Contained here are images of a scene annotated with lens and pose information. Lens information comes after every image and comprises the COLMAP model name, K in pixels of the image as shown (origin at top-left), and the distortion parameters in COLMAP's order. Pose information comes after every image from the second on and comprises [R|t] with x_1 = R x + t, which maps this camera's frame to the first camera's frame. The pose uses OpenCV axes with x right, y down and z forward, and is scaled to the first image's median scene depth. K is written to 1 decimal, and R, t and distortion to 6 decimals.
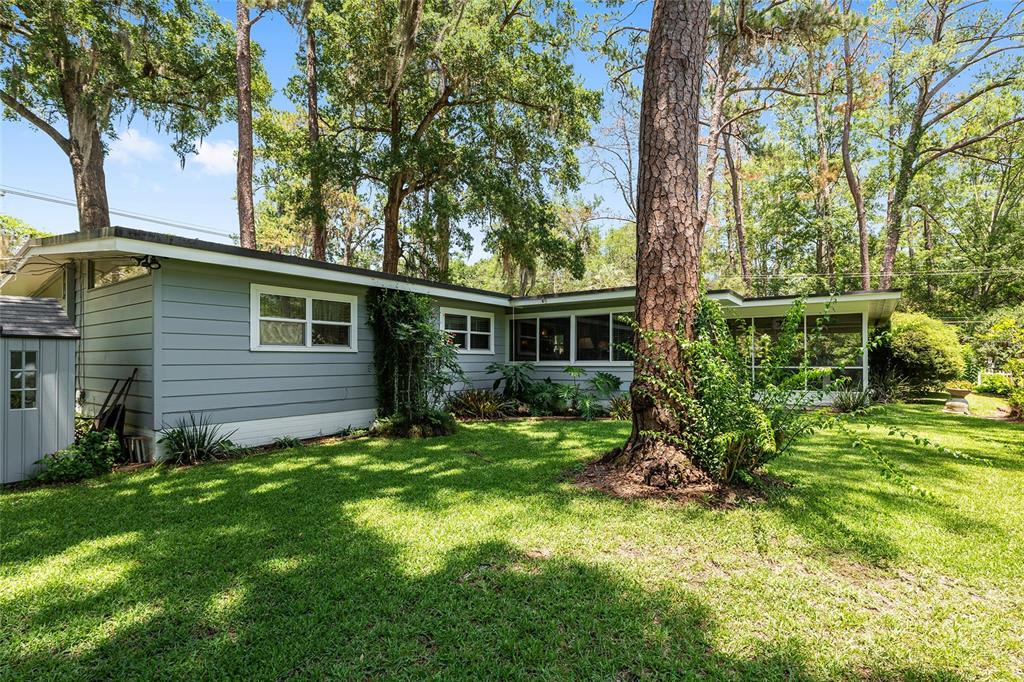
lens RADIAL K [[499.2, 0, 516.5], [0, 499.2, 349.3], [0, 0, 1]] dist [0.000708, 0.000138]
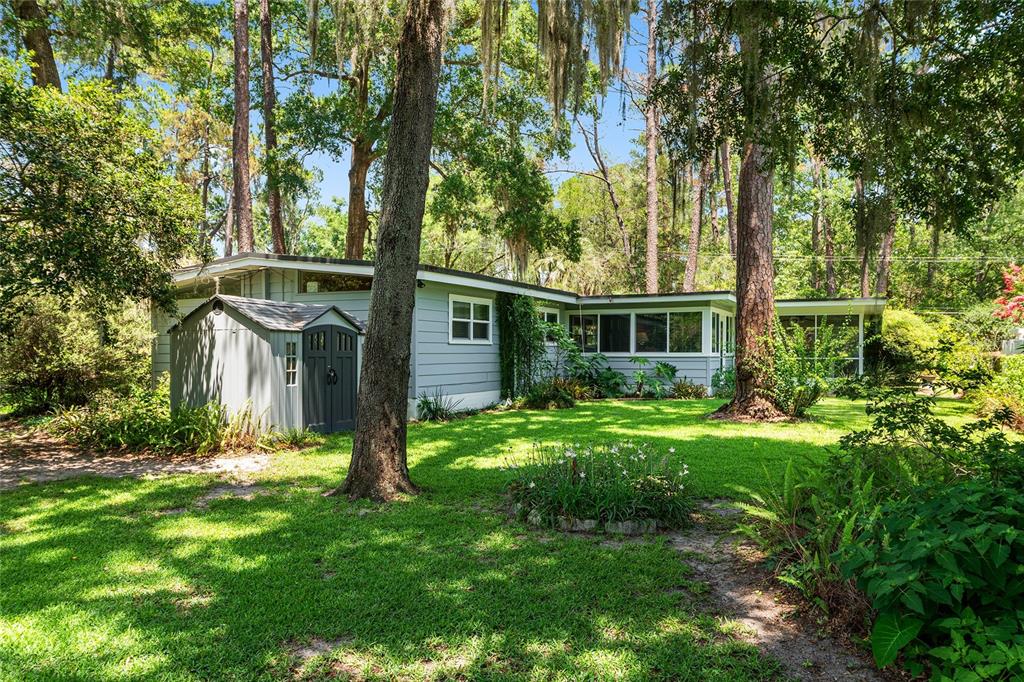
lens RADIAL K [[745.7, 0, 509.2], [0, 745.7, 342.8], [0, 0, 1]] dist [-0.005654, -0.000049]
pose [[0.986321, 0.006651, 0.164702, -0.455024], [-0.008233, 0.999926, 0.008923, -0.011810], [-0.164630, -0.010157, 0.986303, -0.661835]]
